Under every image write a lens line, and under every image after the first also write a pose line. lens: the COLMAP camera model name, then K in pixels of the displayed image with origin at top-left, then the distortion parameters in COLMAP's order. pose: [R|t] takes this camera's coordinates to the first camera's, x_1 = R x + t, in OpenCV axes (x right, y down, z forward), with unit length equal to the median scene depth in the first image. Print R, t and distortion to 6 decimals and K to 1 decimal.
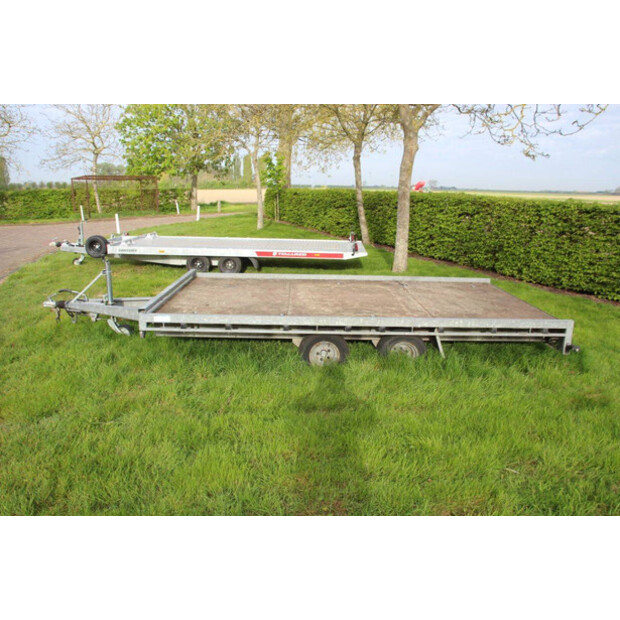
lens RADIAL K [[507.9, 0, 315.0], [0, 507.9, 310.6], [0, 0, 1]] dist [-0.153197, 0.116552]
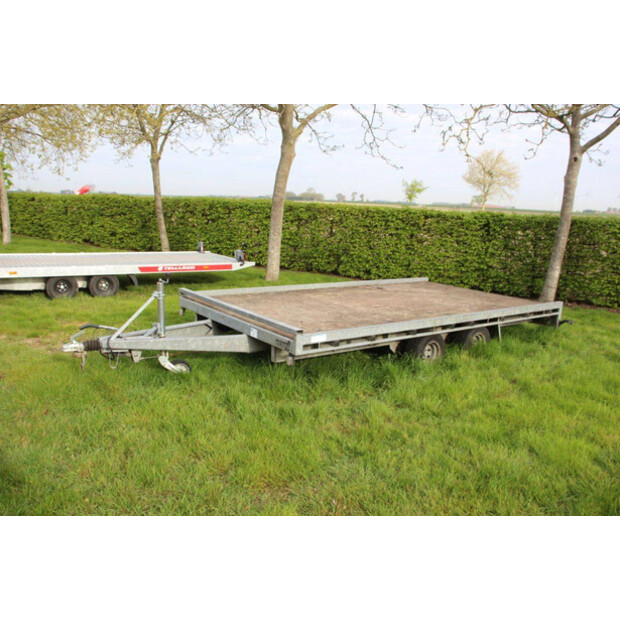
lens RADIAL K [[548.2, 0, 308.0], [0, 548.2, 316.6], [0, 0, 1]] dist [-0.120953, 0.074287]
pose [[0.818736, -0.101223, 0.565178, -0.406716], [0.110276, 0.993734, 0.018227, -0.019892], [-0.563481, 0.047402, 0.824768, 0.094529]]
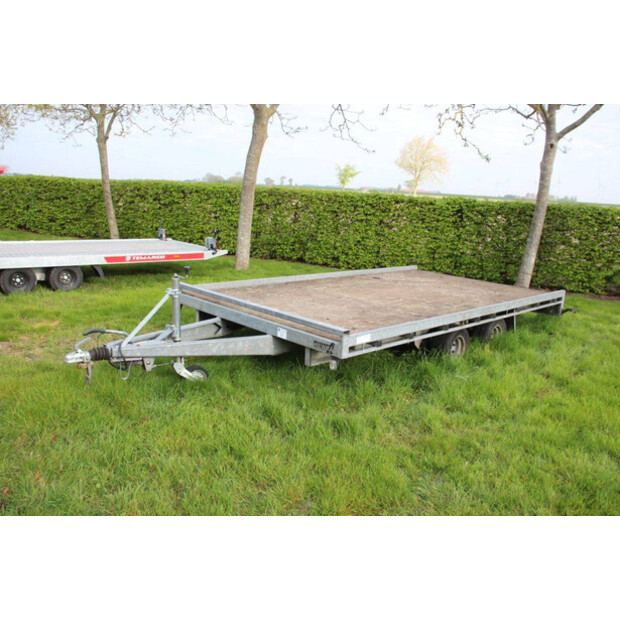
lens RADIAL K [[548.6, 0, 308.4], [0, 548.6, 312.7], [0, 0, 1]] dist [-0.119970, 0.076529]
pose [[0.736157, -0.128634, 0.664474, -0.444642], [0.124026, 0.990787, 0.054399, -0.039465], [-0.665349, 0.042366, 0.745329, 0.187352]]
